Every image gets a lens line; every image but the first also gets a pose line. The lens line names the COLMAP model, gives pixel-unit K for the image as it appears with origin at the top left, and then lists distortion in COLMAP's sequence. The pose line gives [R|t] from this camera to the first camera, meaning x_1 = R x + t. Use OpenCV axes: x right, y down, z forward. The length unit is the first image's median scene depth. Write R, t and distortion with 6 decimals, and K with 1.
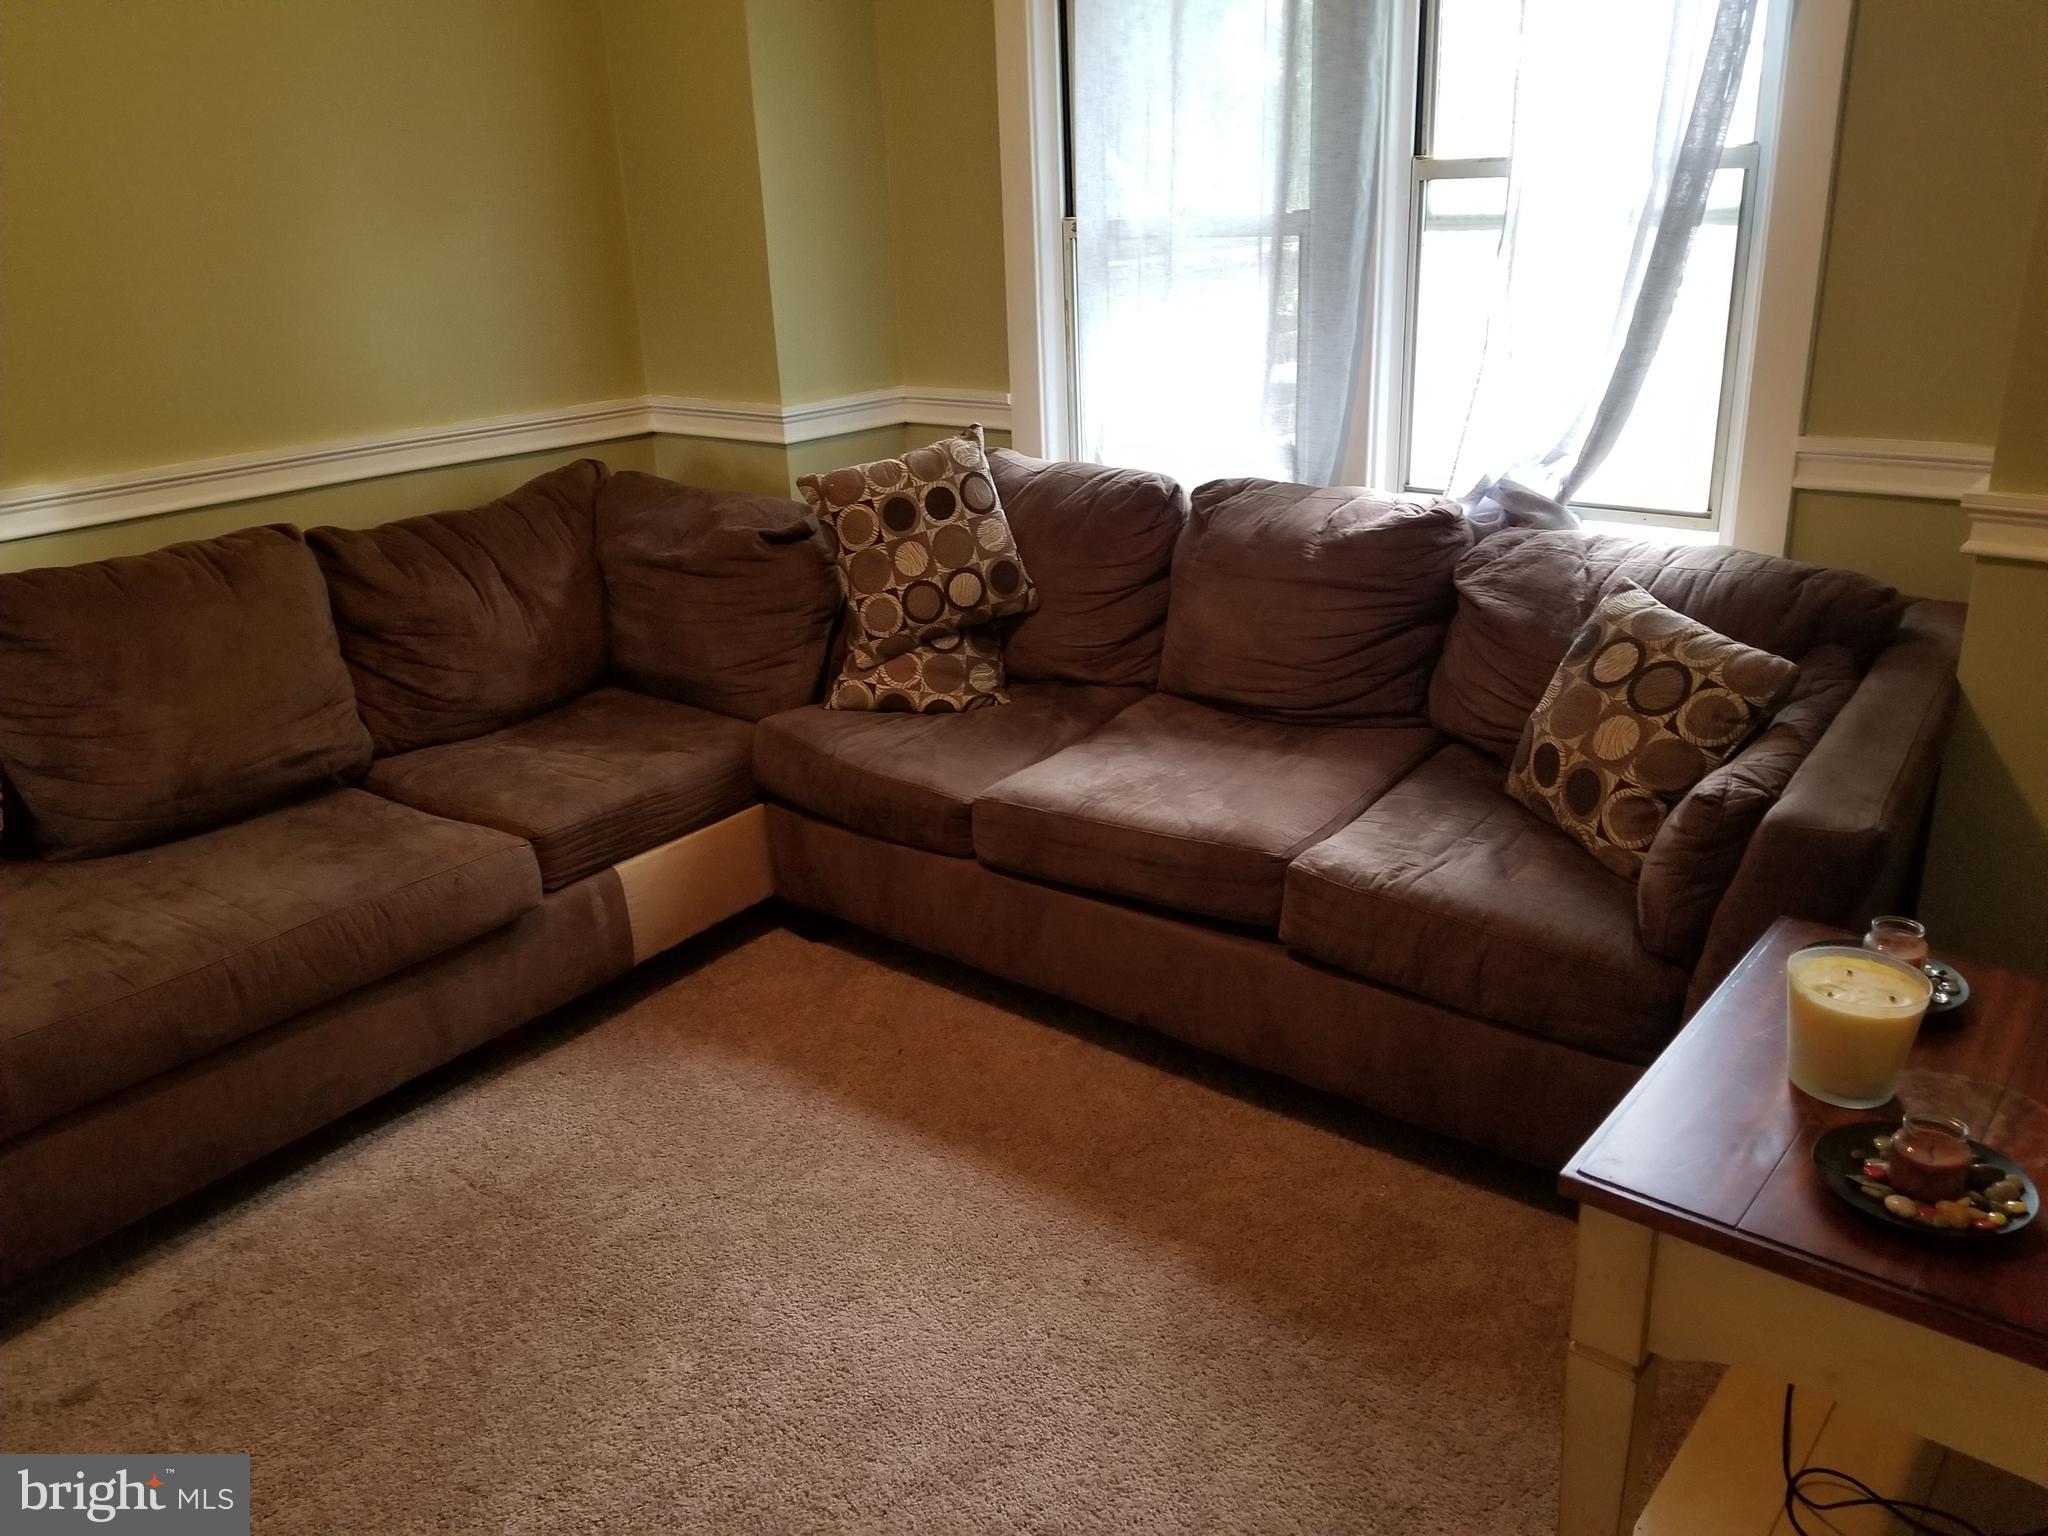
lens RADIAL K [[1606.8, 0, 1024.0], [0, 1606.8, 768.0], [0, 0, 1]] dist [0.052379, -0.004623]
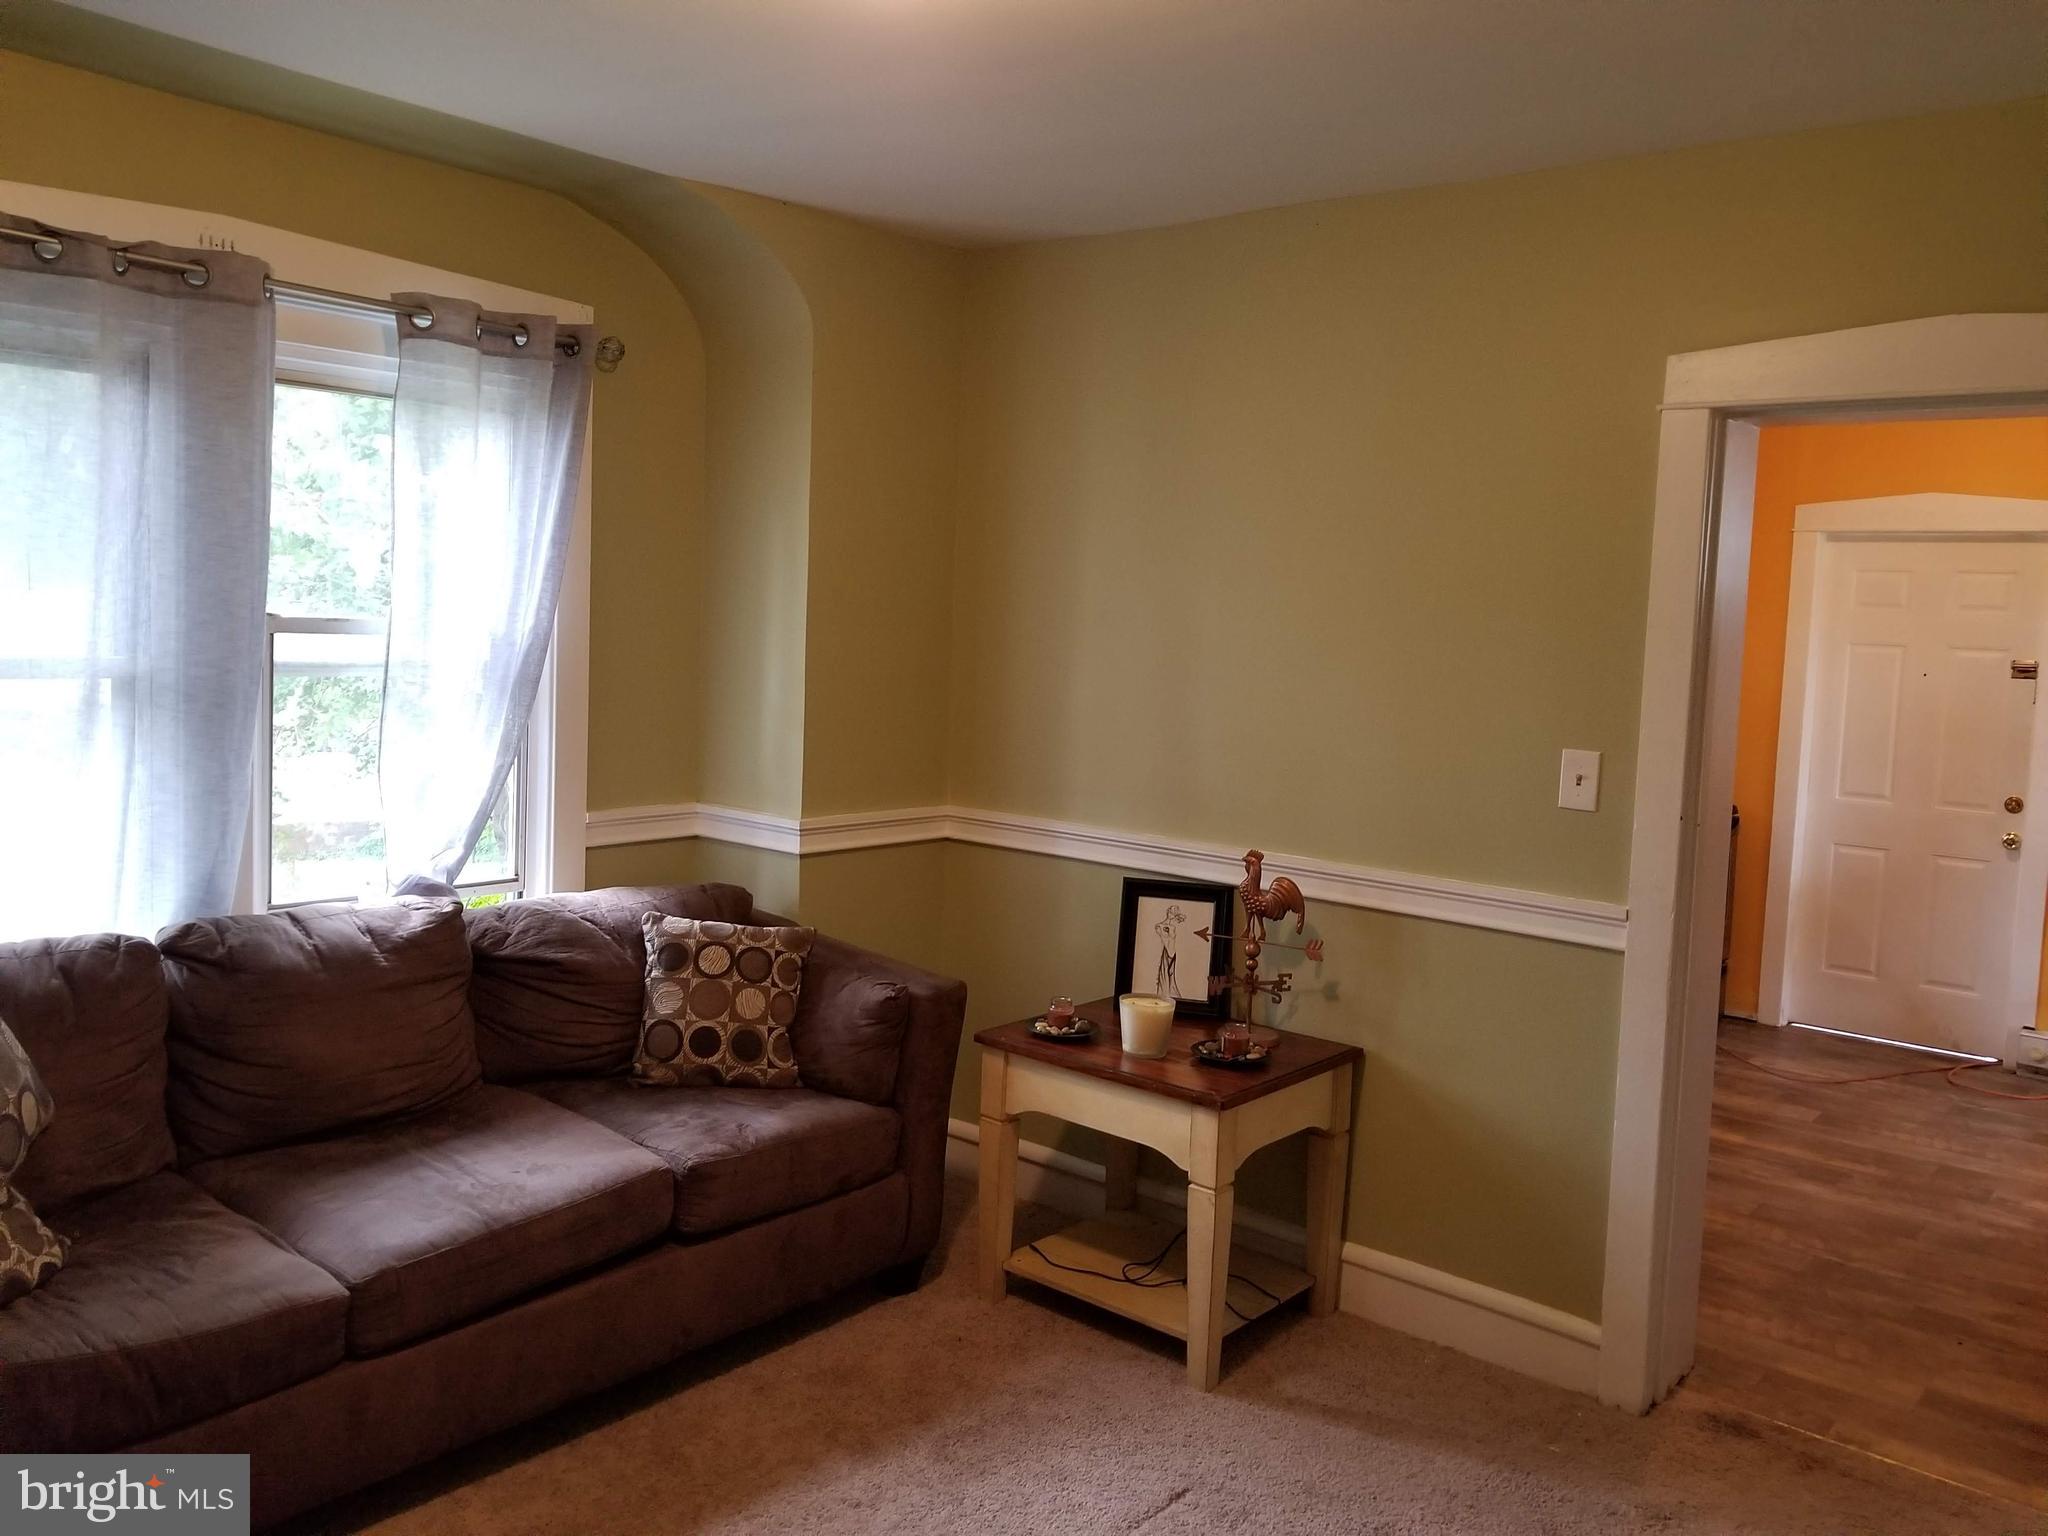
lens RADIAL K [[1606.8, 0, 1024.0], [0, 1606.8, 768.0], [0, 0, 1]] dist [0.052379, -0.004623]
pose [[0.012637, -0.057422, 0.998270, -1.043821], [0.305541, 0.950821, 0.050825, -0.212380], [-0.952095, 0.304370, 0.029561, 0.620012]]
